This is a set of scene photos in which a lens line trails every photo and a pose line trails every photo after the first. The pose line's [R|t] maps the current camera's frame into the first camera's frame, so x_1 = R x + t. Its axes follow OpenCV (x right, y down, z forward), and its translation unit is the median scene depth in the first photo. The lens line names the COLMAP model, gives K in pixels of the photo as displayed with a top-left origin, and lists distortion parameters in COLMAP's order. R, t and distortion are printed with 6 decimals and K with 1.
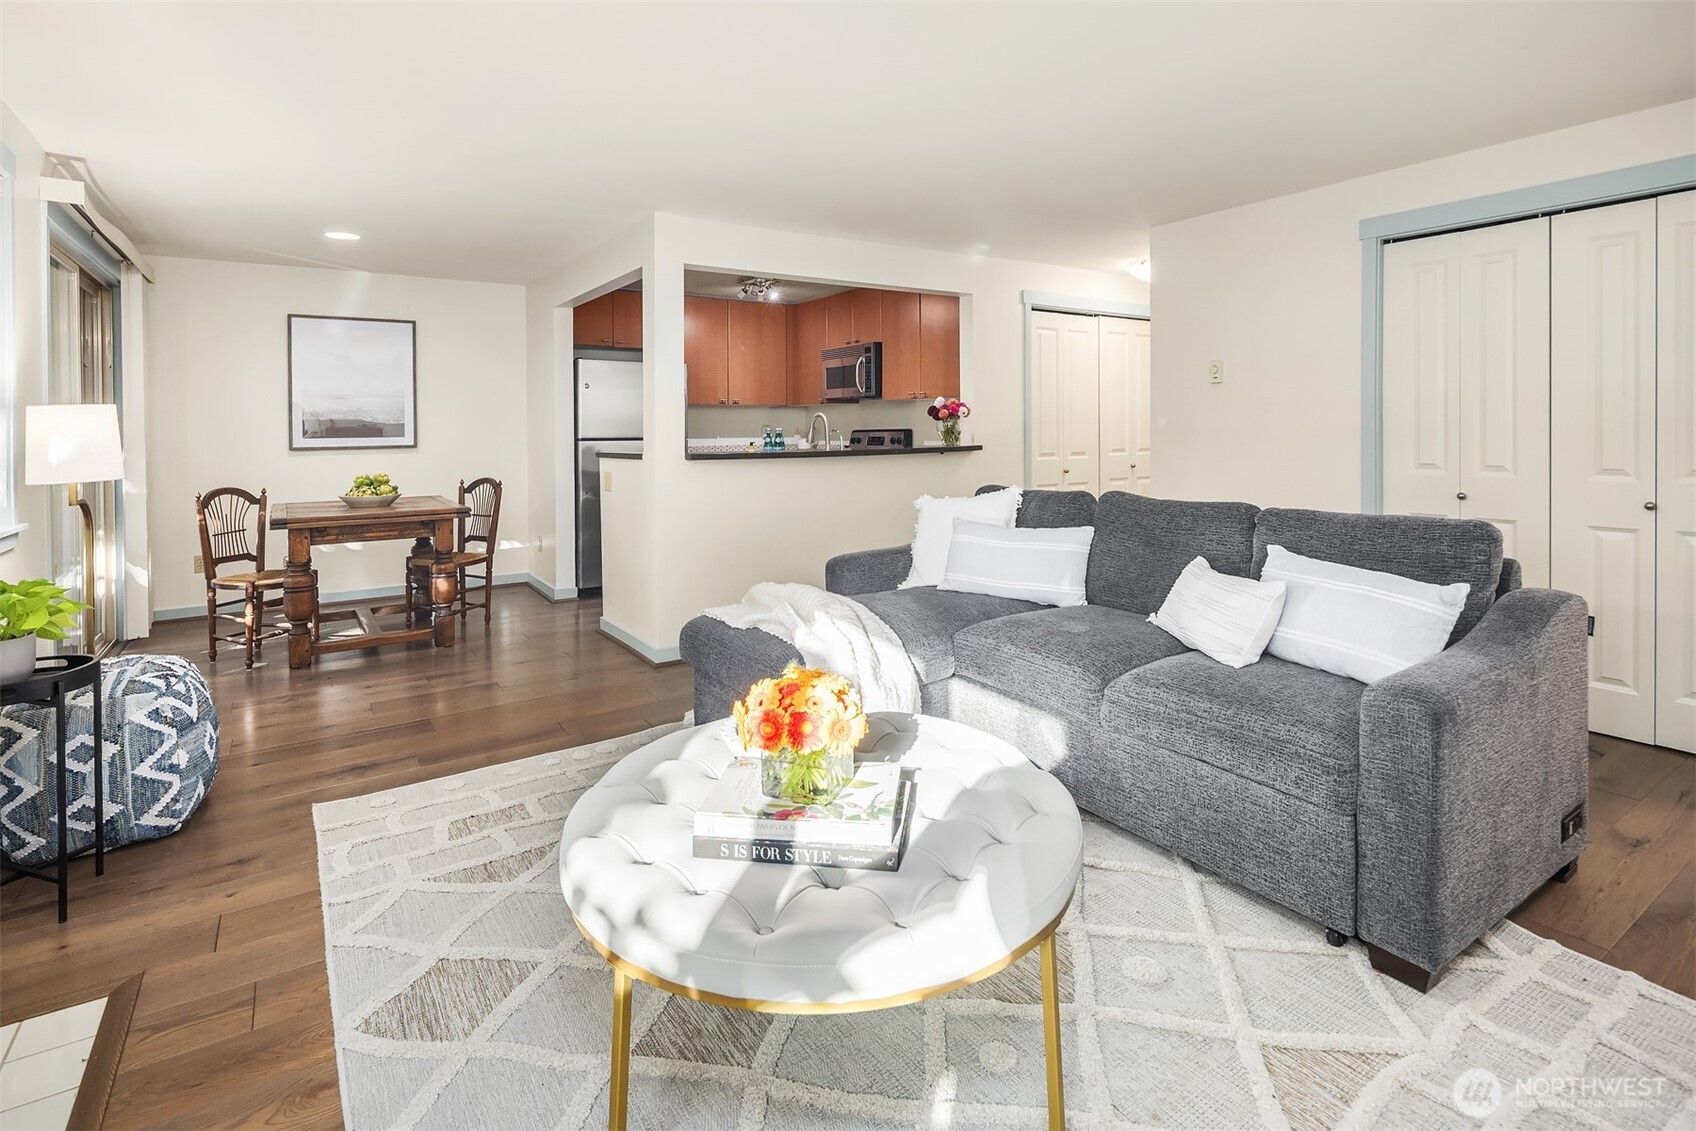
lens RADIAL K [[823.5, 0, 843.9], [0, 823.5, 426.6], [0, 0, 1]] dist [0.005829, -0.004511]
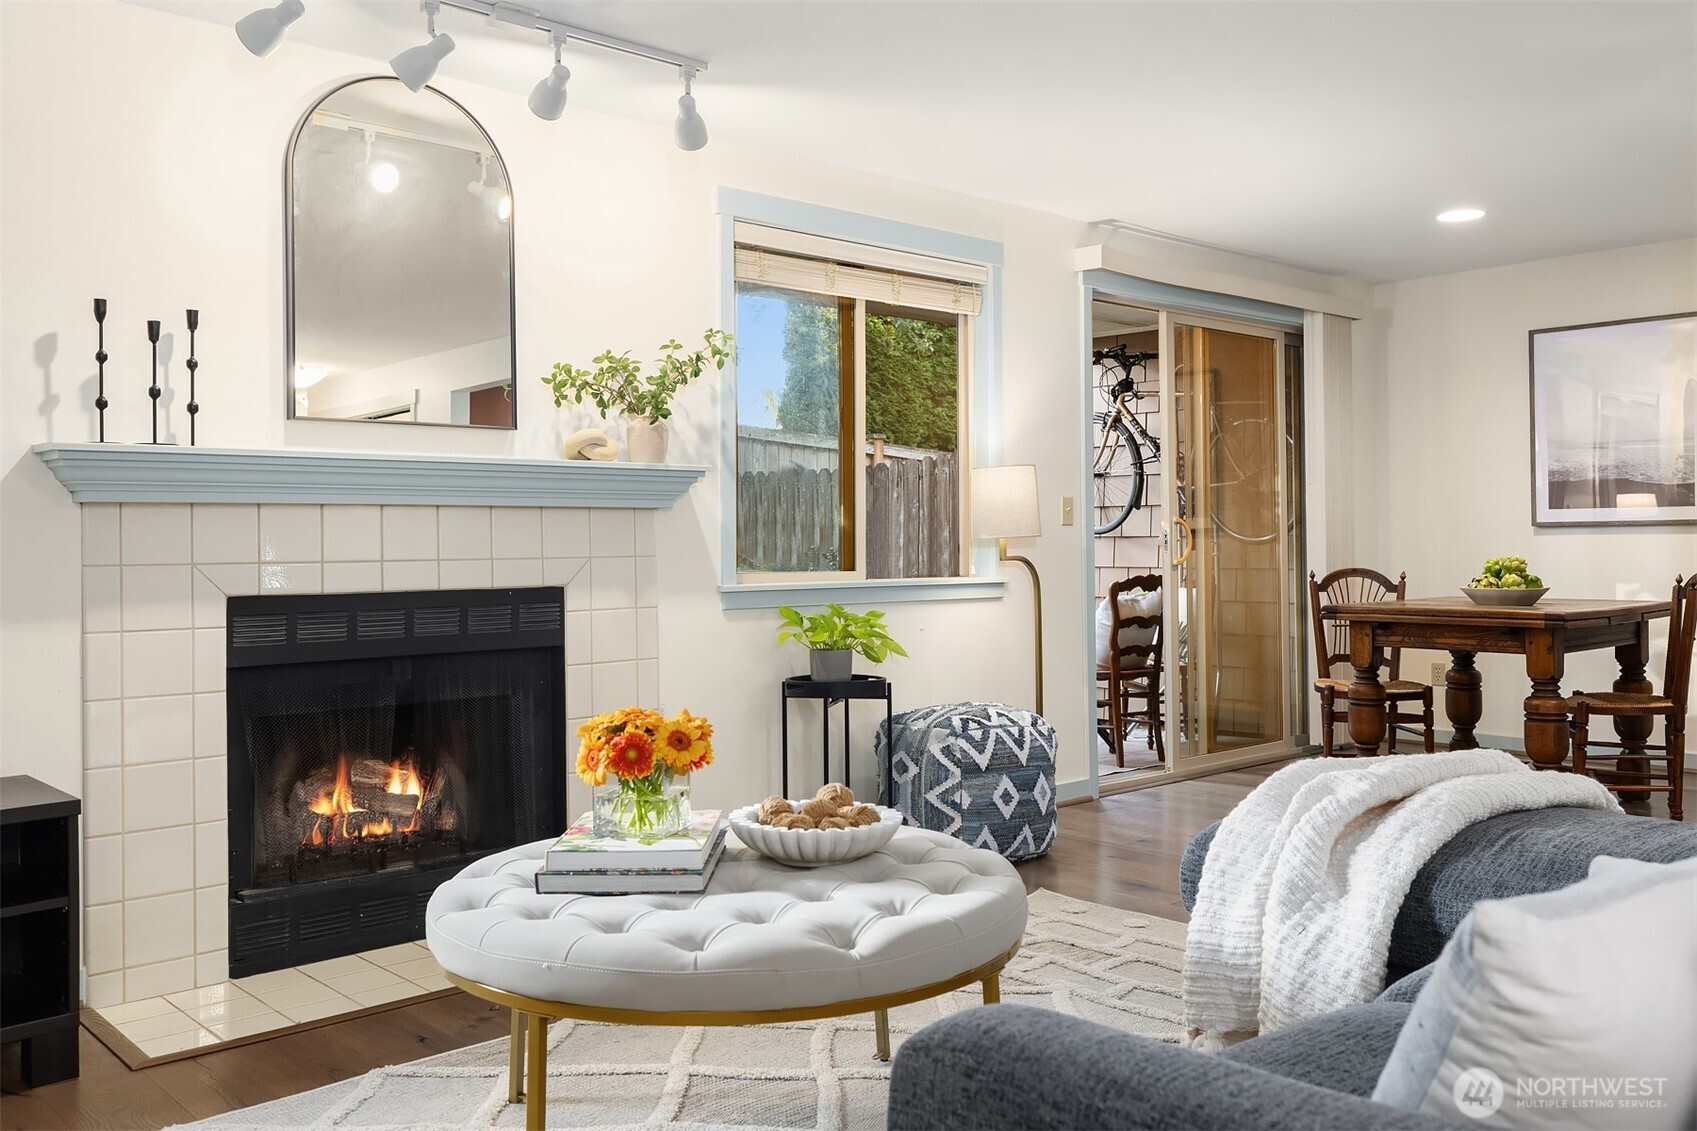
lens RADIAL K [[1412.1, 0, 869.4], [0, 1412.1, 524.3], [0, 0, 1]] dist [-0.003189, -0.038252]
pose [[0.141743, -0.003532, -0.989897, 0.491367], [0.006594, 0.999975, -0.002624, 0.030945], [0.989881, -0.006156, 0.141763, 0.329637]]
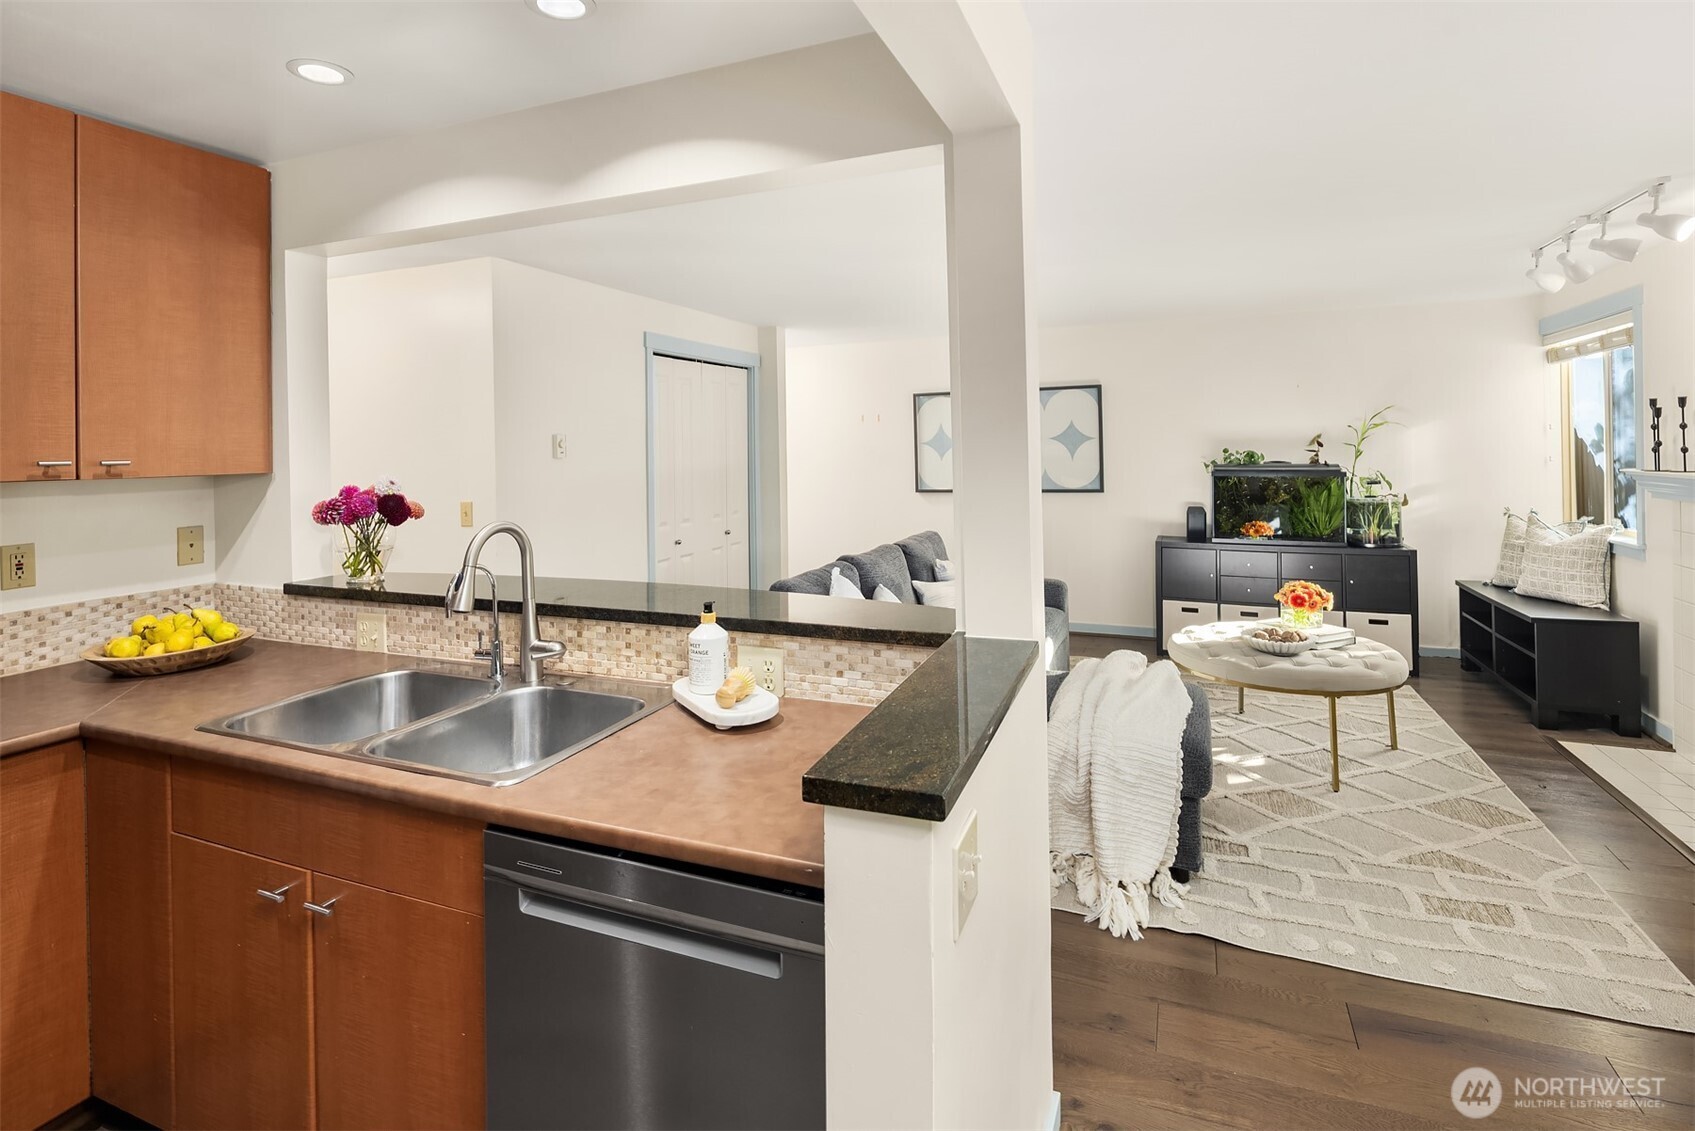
lens RADIAL K [[823.0, 0, 834.9], [0, 823.0, 442.2], [0, 0, 1]] dist [0.005829, -0.004511]
pose [[-0.547954, 0.024910, 0.836138, -0.456228], [0.022535, 0.999633, -0.015013, -0.046422], [-0.836205, 0.010616, -0.548314, 1.160914]]
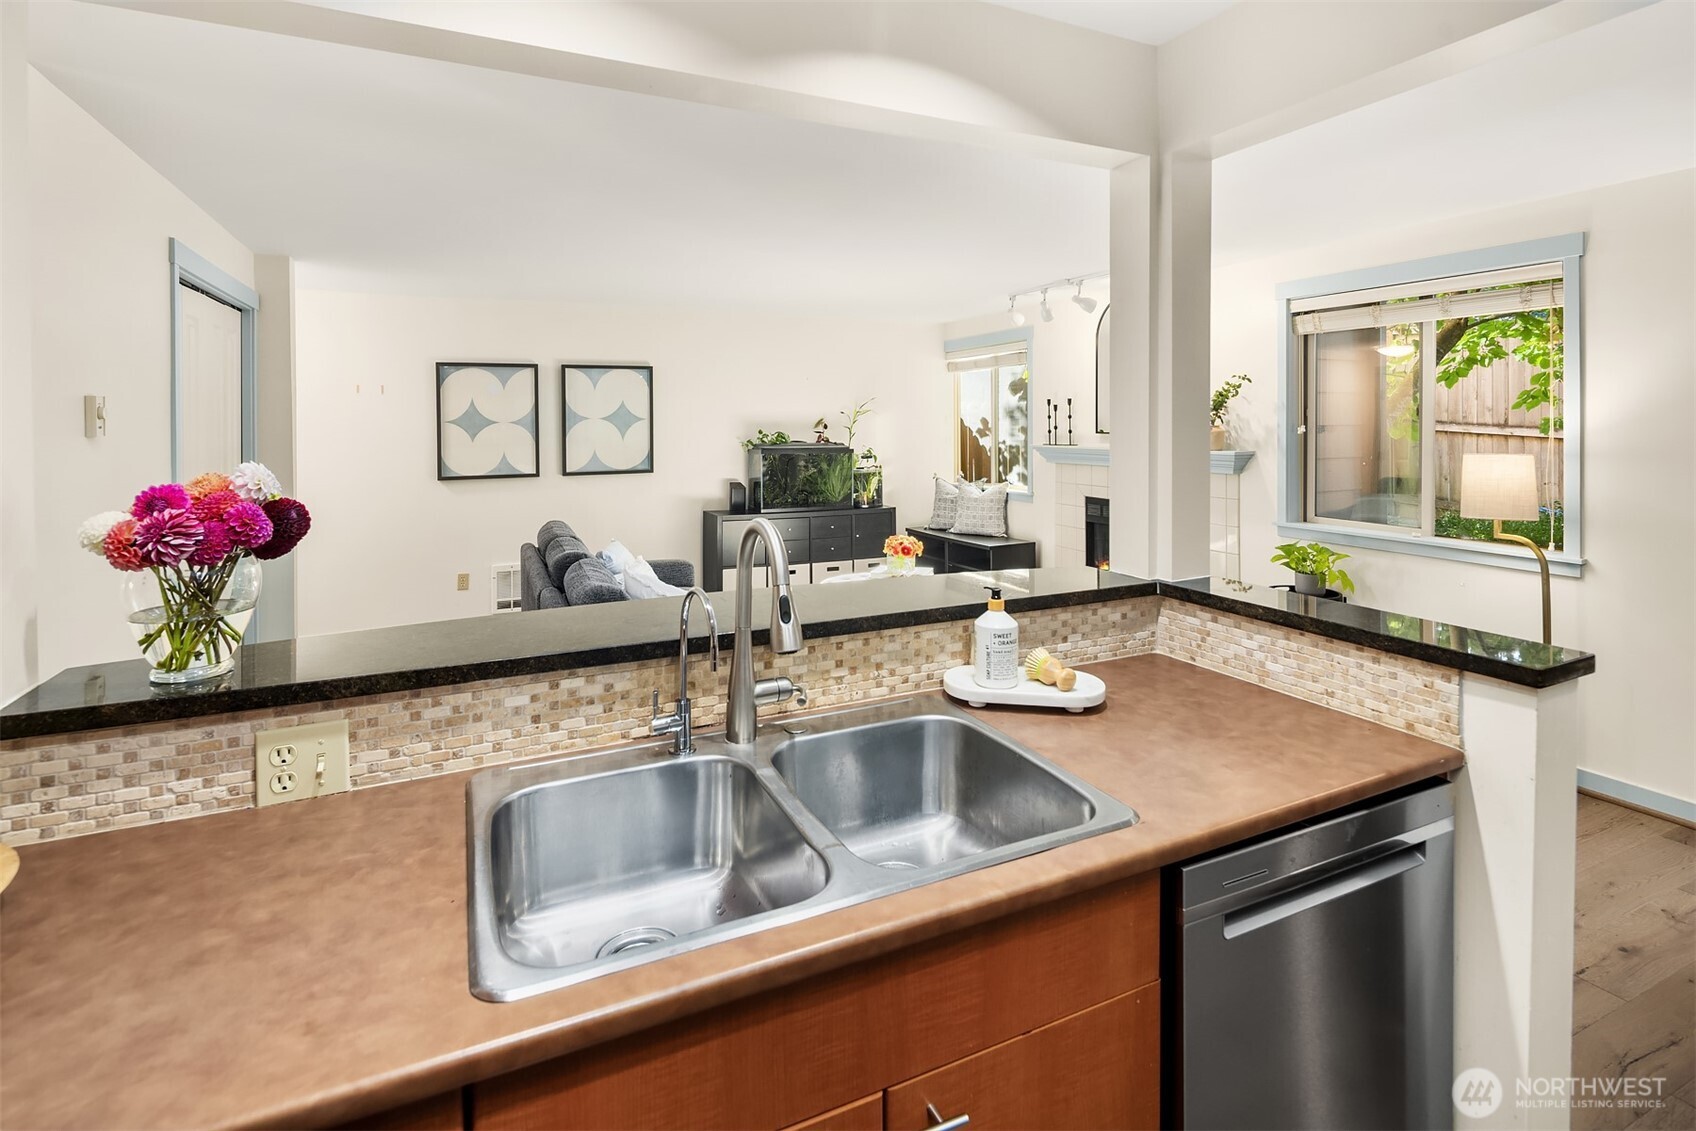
lens RADIAL K [[823.5, 0, 842.8], [0, 823.5, 414.7], [0, 0, 1]] dist [0.005829, -0.004511]
pose [[-0.988415, 0.018113, 0.150690, -0.103419], [0.016545, 0.999795, -0.011650, -0.049170], [-0.150870, -0.009022, -0.988512, 1.350899]]
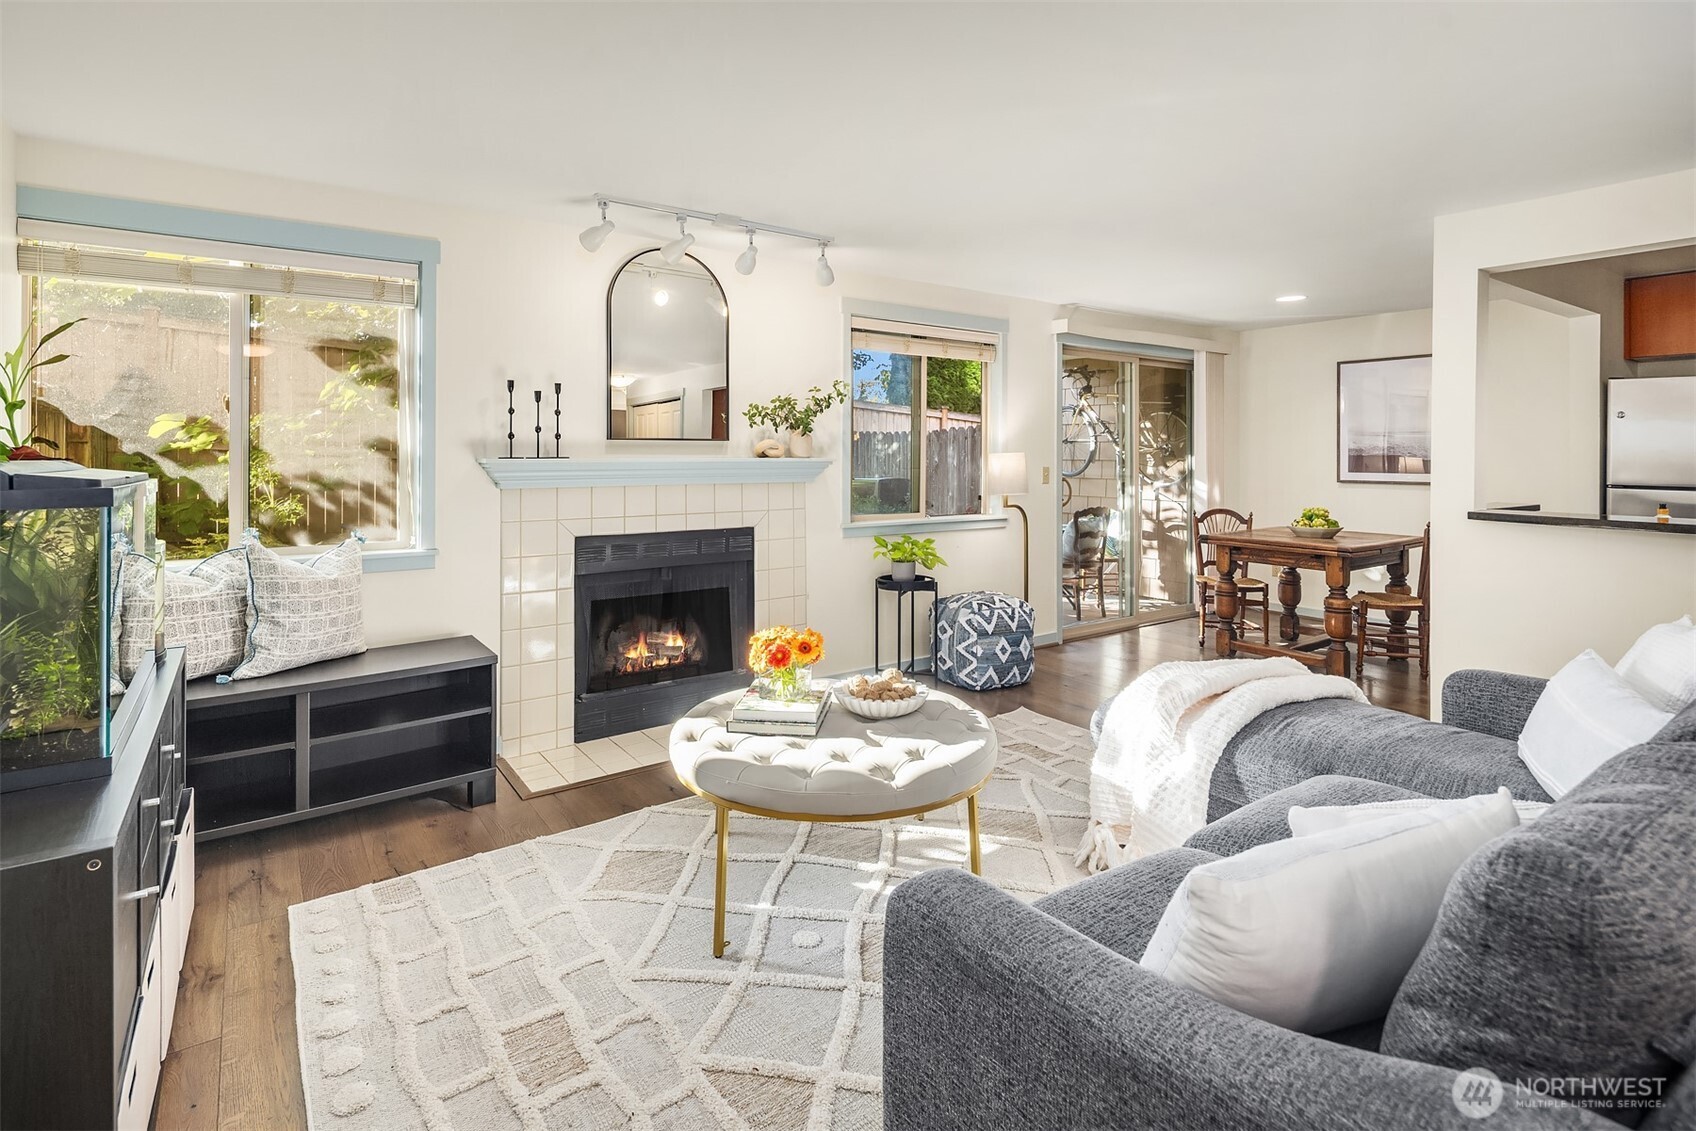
lens RADIAL K [[823.5, 0, 851.2], [0, 823.5, 446.2], [0, 0, 1]] dist [0.005829, -0.004511]
pose [[0.029682, 0.003312, -0.999554, 0.518441], [-0.002122, 0.999992, 0.003251, -0.027002], [0.999557, 0.002024, 0.029688, 0.347373]]
